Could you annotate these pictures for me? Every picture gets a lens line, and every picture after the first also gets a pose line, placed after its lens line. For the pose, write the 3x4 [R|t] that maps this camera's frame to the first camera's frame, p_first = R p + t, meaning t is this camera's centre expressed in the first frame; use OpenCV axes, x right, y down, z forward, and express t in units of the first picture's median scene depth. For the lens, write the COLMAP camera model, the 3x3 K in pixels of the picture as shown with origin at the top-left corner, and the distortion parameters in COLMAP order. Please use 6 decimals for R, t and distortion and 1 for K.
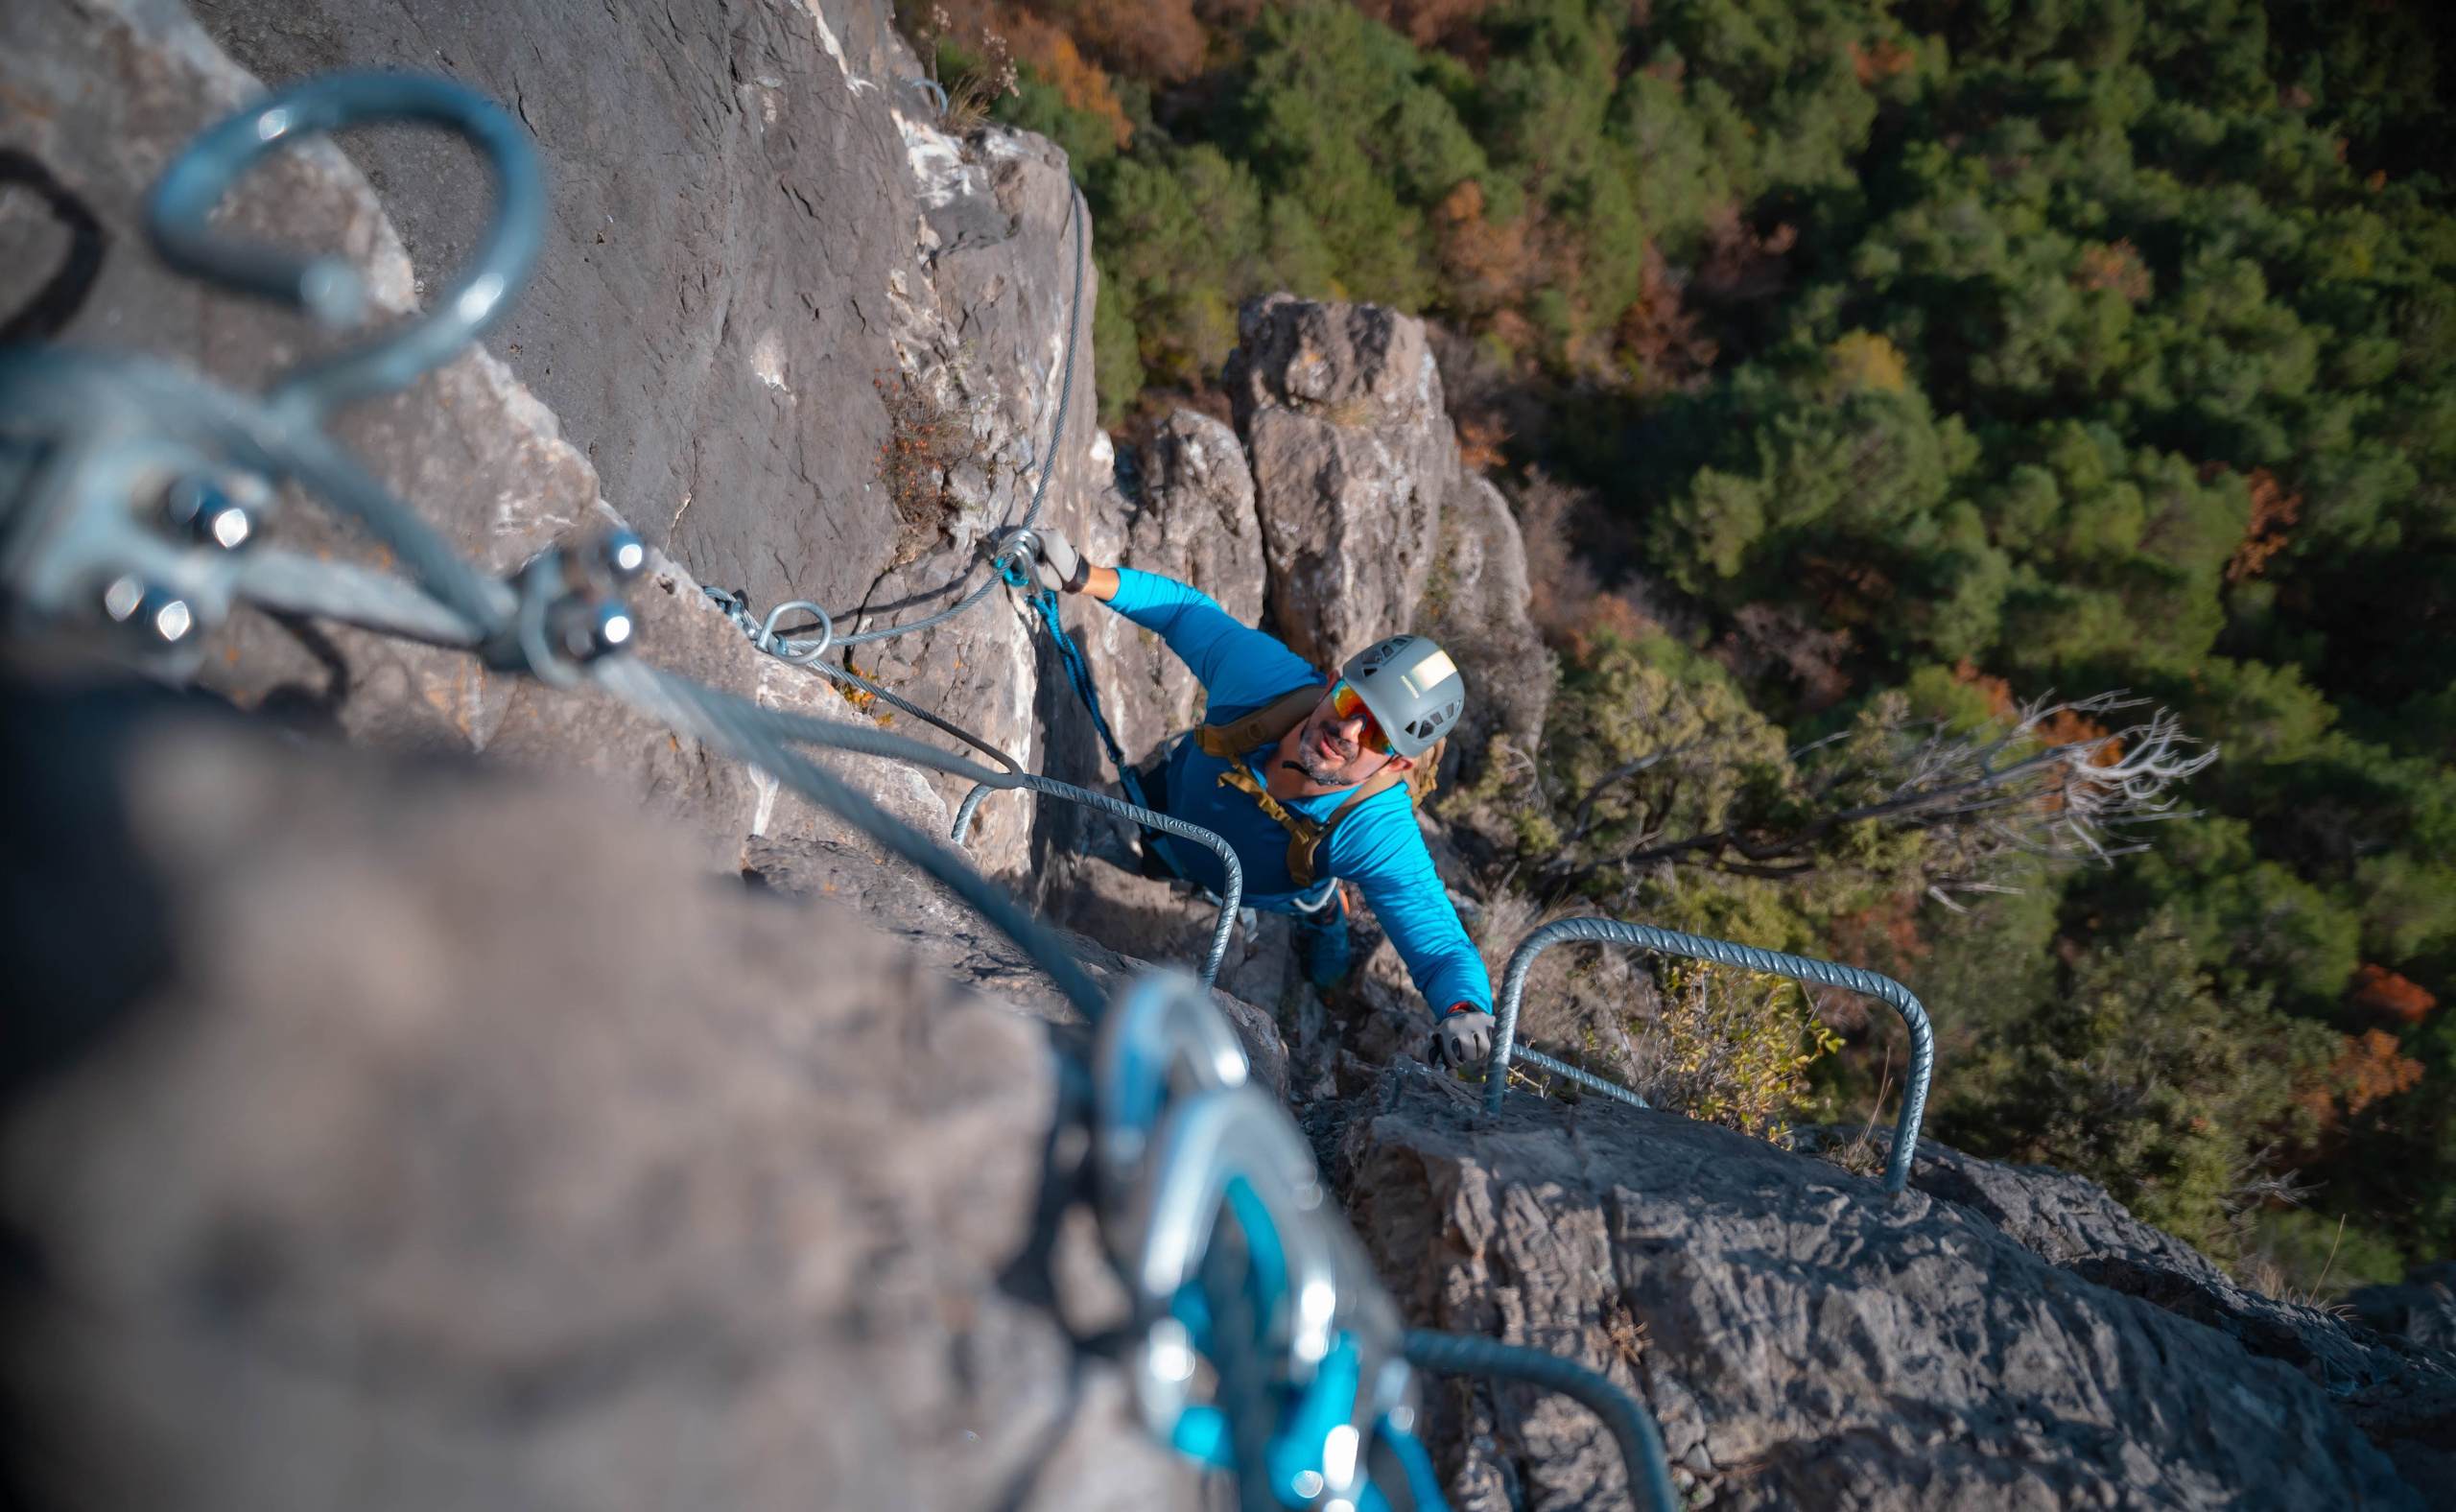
lens RADIAL K [[1446.5, 0, 1249.6], [0, 1446.5, 826.5], [0, 0, 1]] dist [-0.009798, 0.005156]
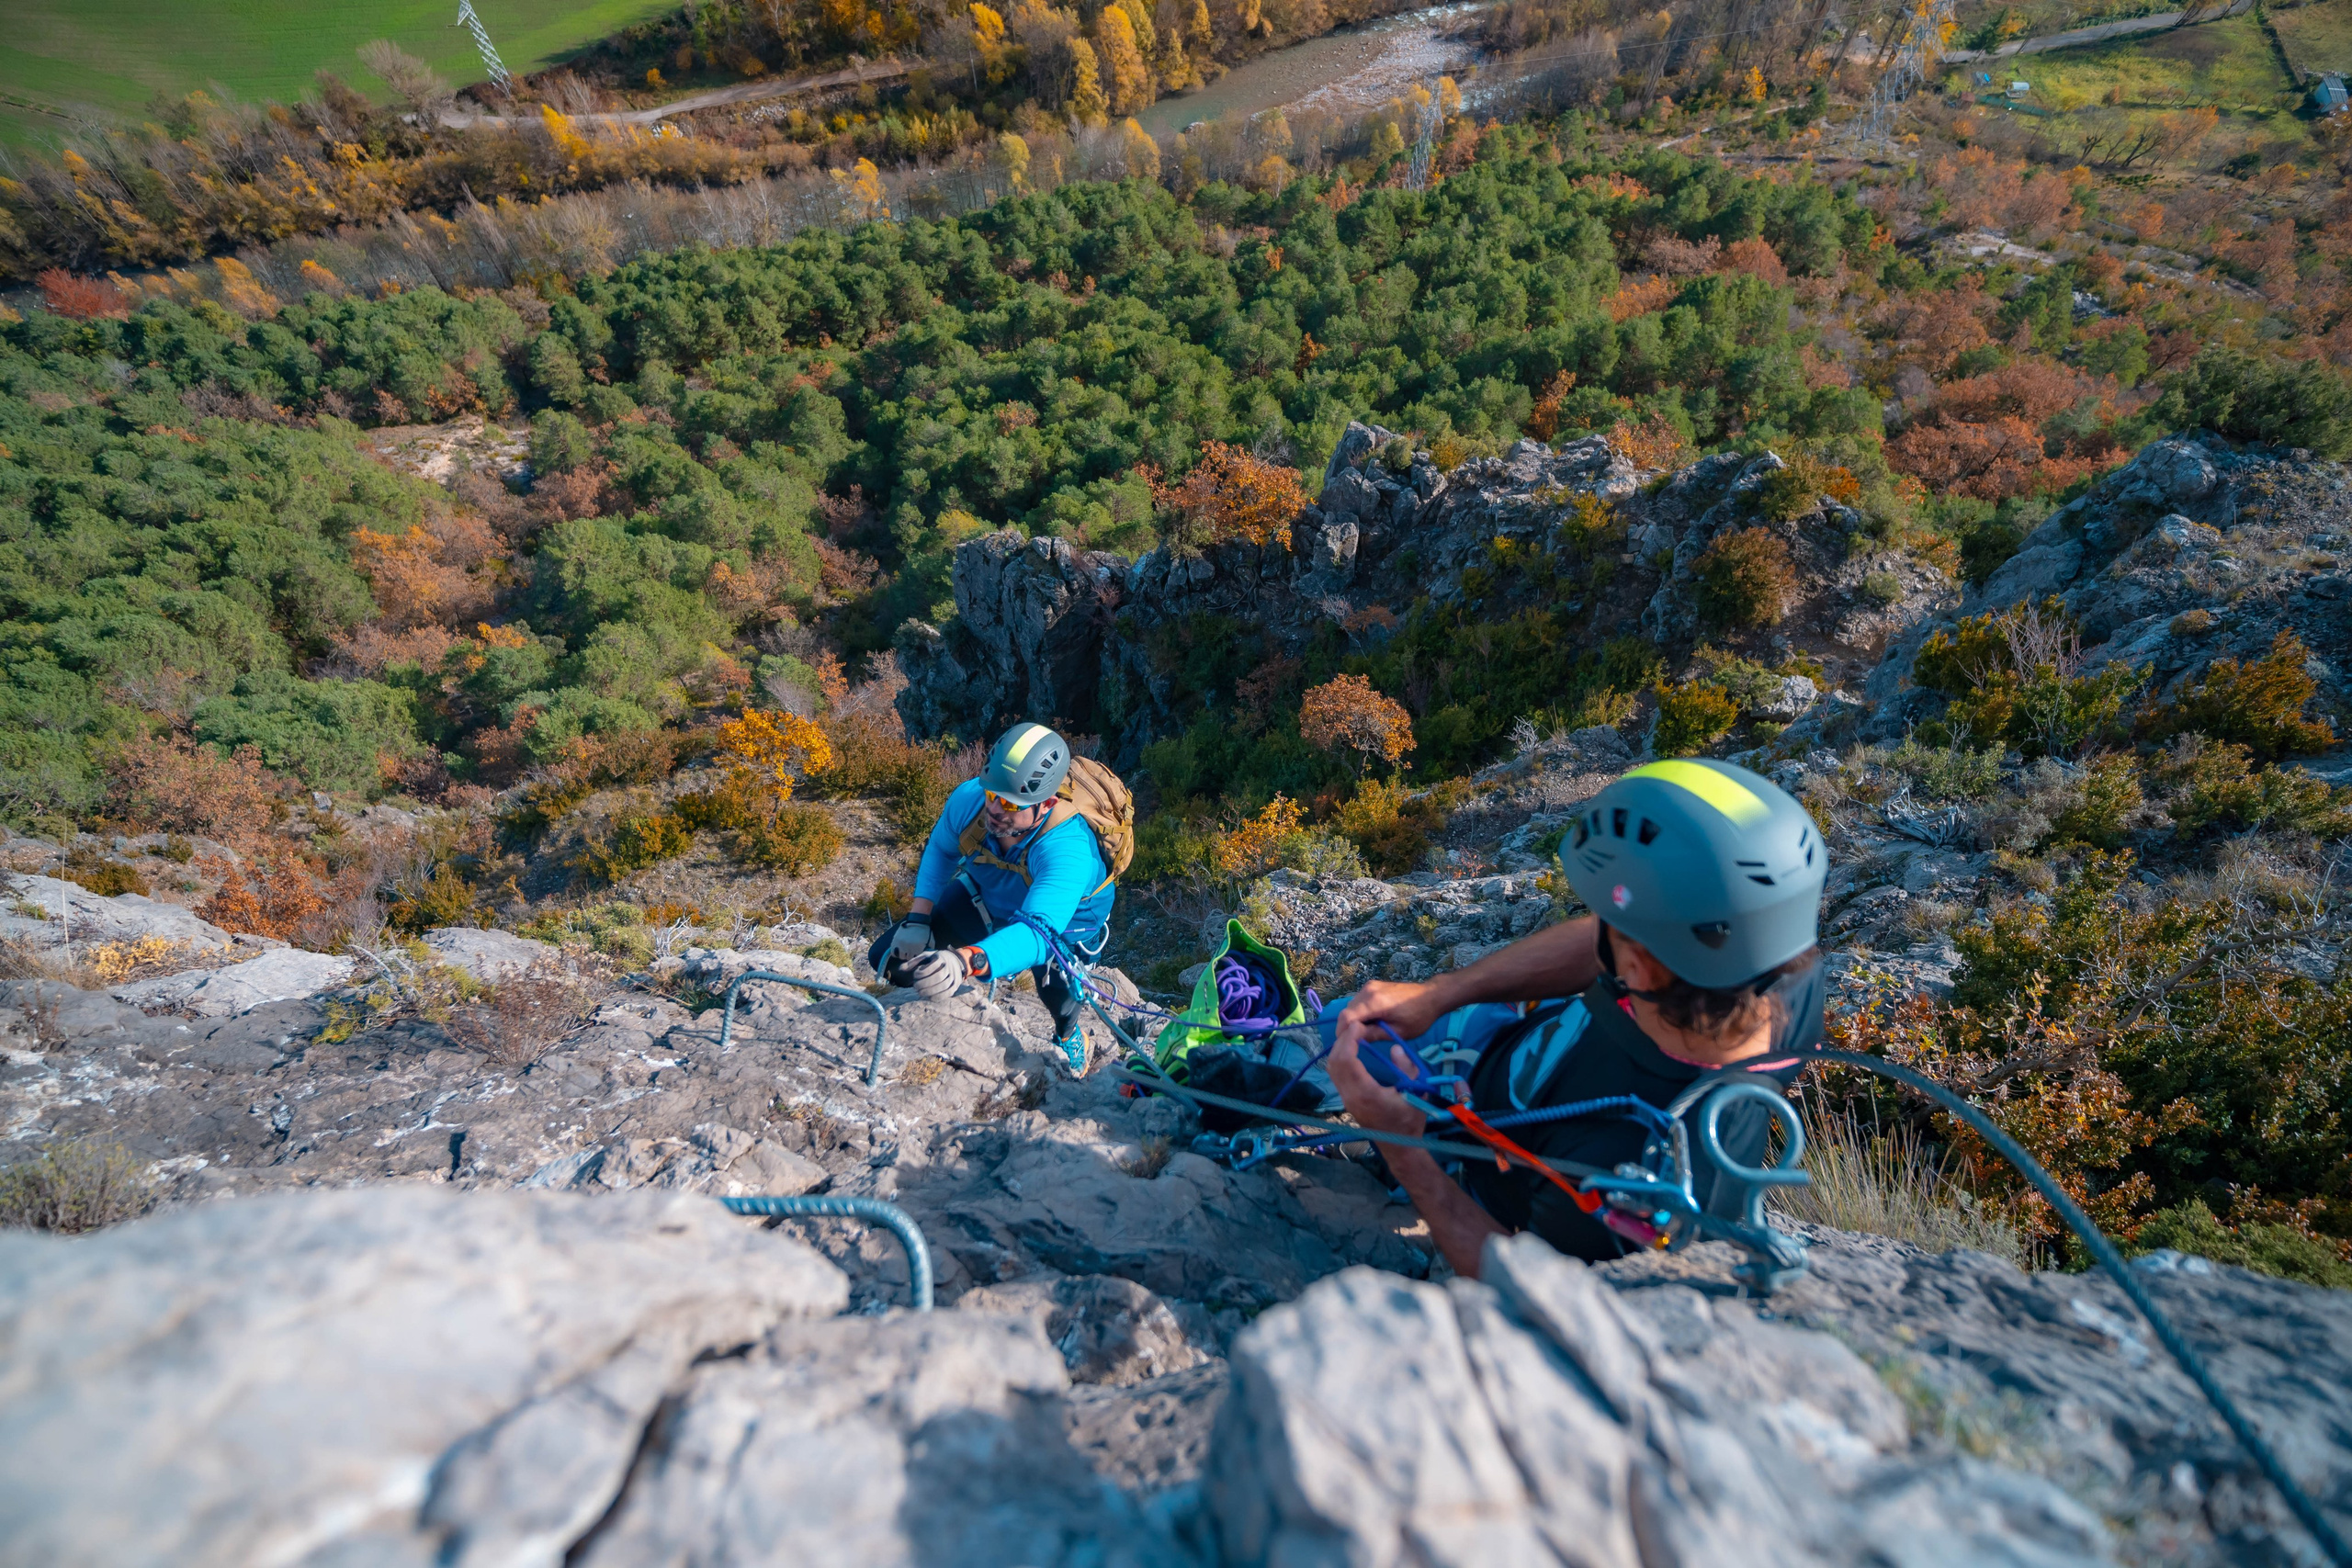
lens RADIAL K [[1337.5, 0, 1177.8], [0, 1337.5, 773.3], [0, 0, 1]] dist [-0.031615, 0.023674]
pose [[0.685172, -0.592751, 0.423303, -0.284704], [0.656695, 0.754124, -0.006948, 0.122947], [-0.315105, 0.282742, 0.905961, -0.546047]]
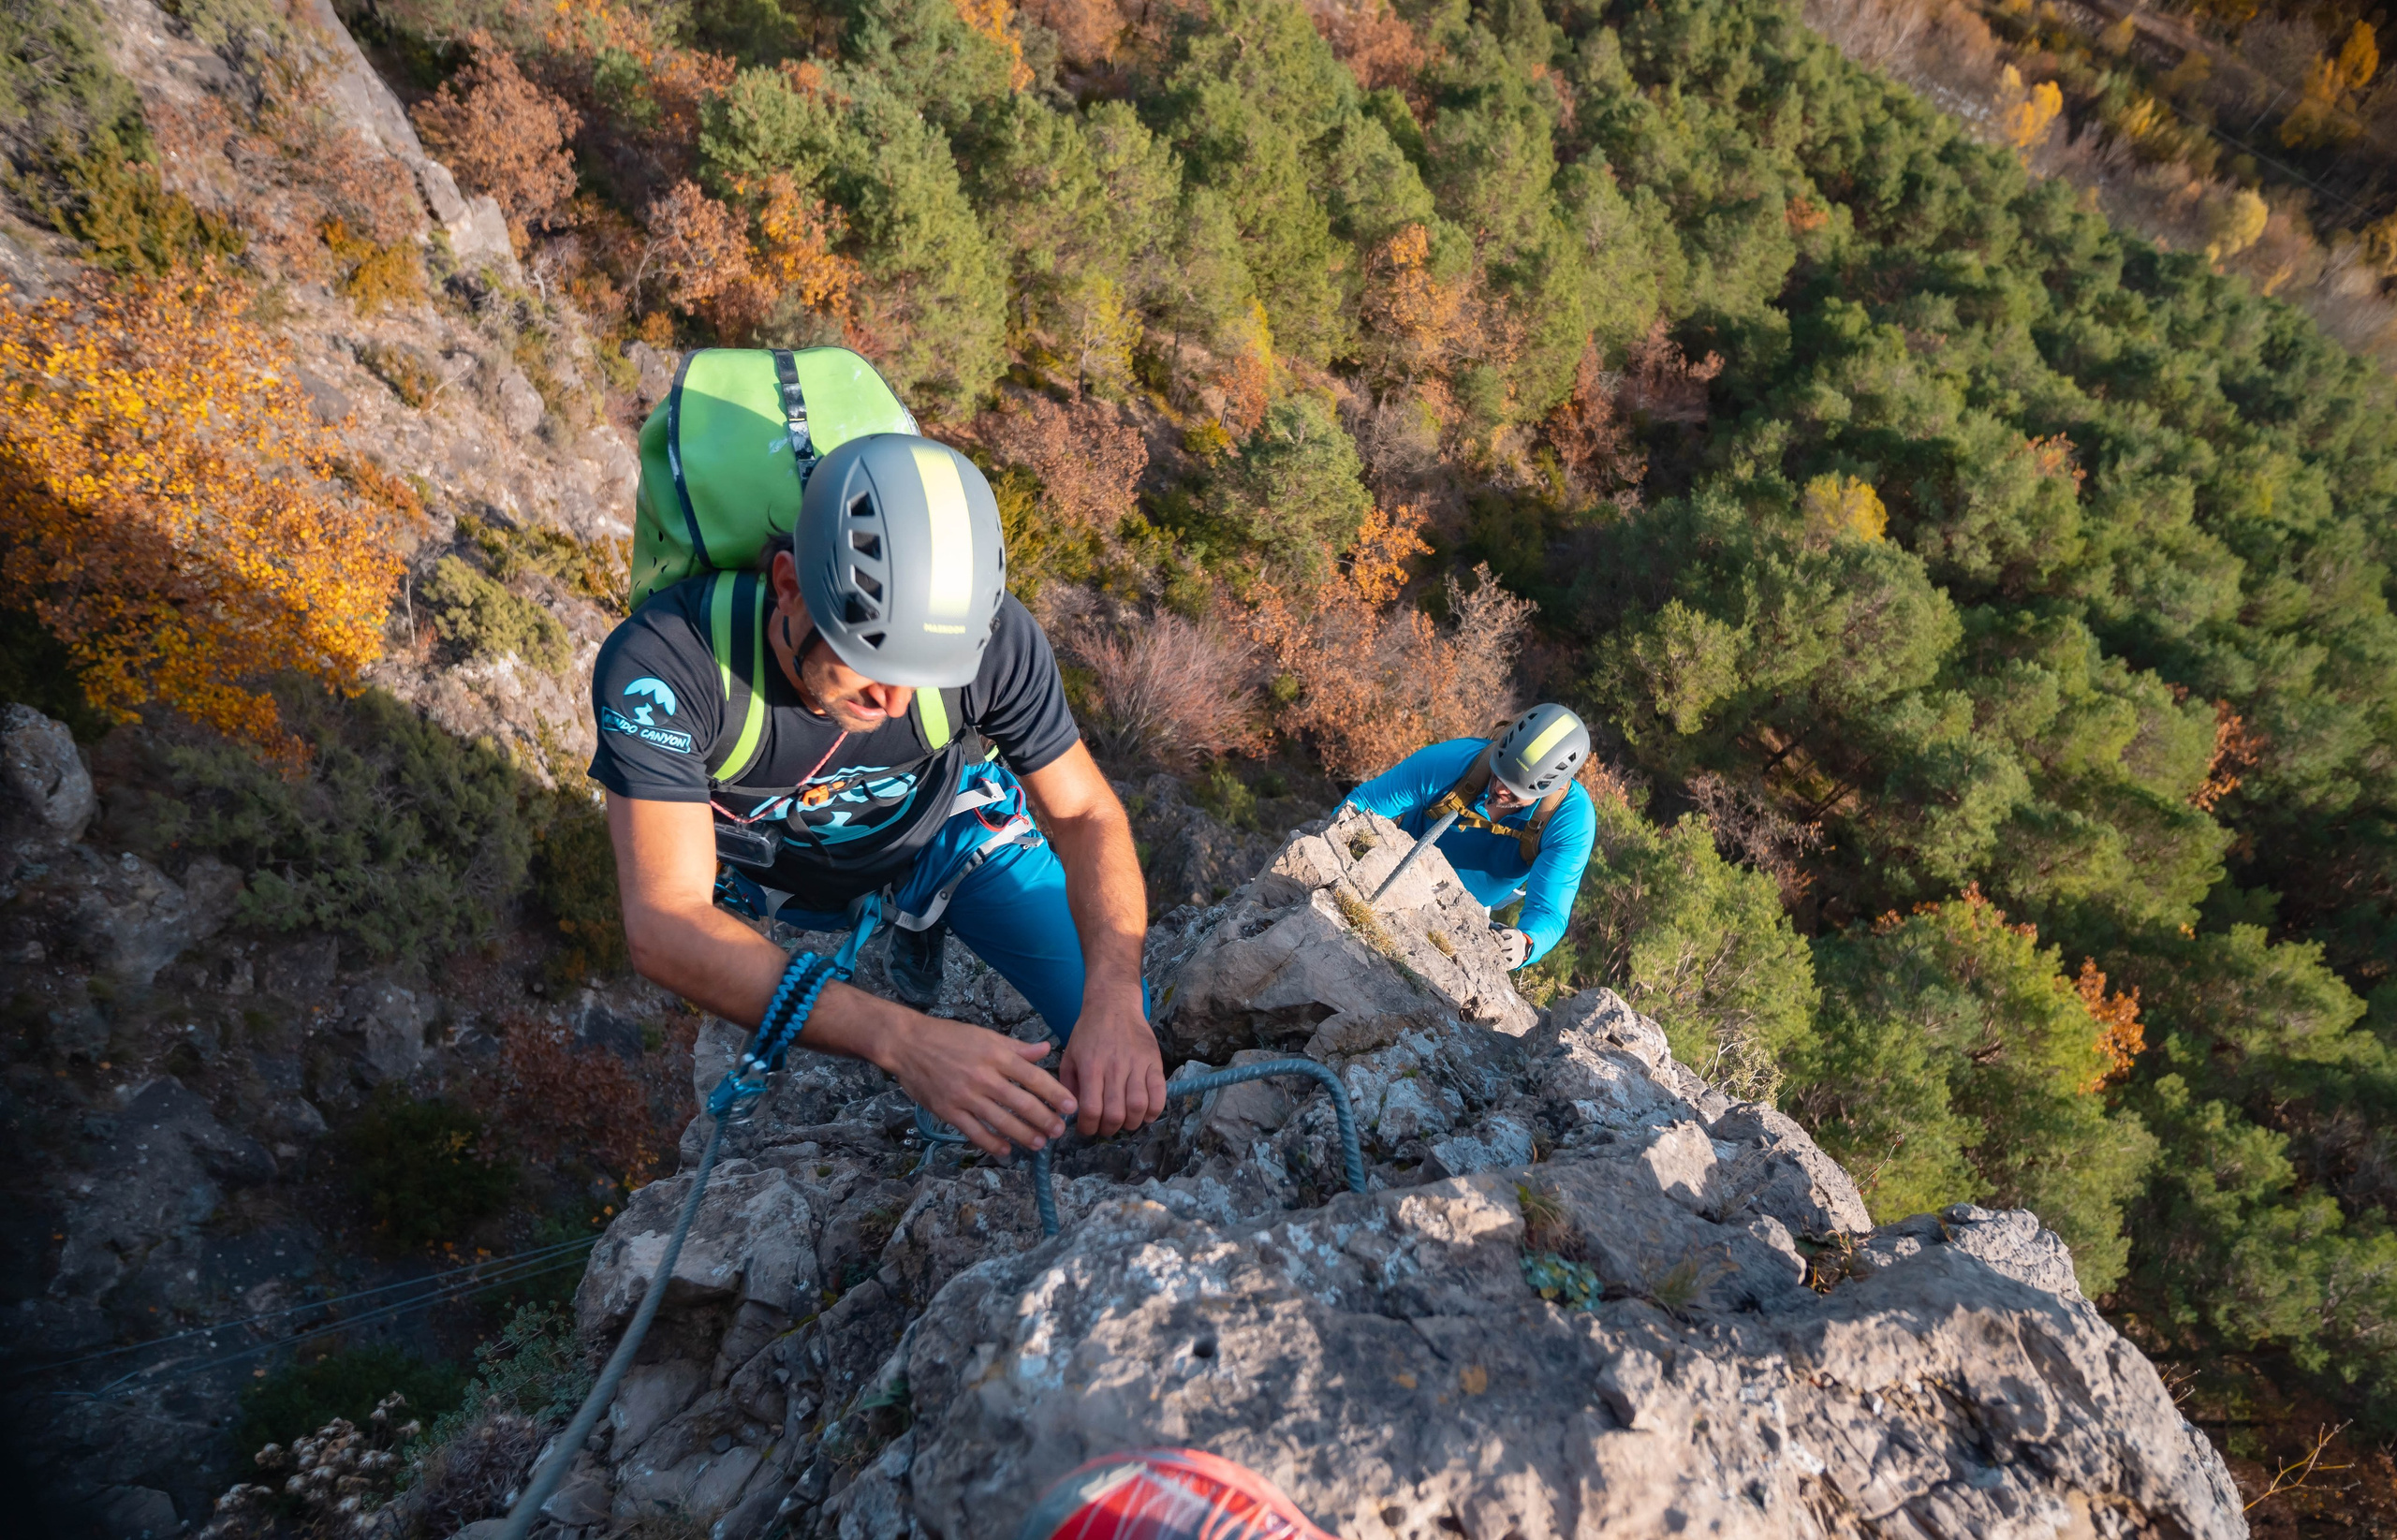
lens RADIAL K [[1448.8, 0, 1226.6], [0, 1448.8, 790.6], [0, 0, 1]] dist [-0.008442, 0.012525]
pose [[0.979475, 0.146831, 0.138089, -0.025937], [-0.137549, 0.987684, -0.074566, -0.035764], [-0.147337, 0.054041, 0.987609, 0.182915]]
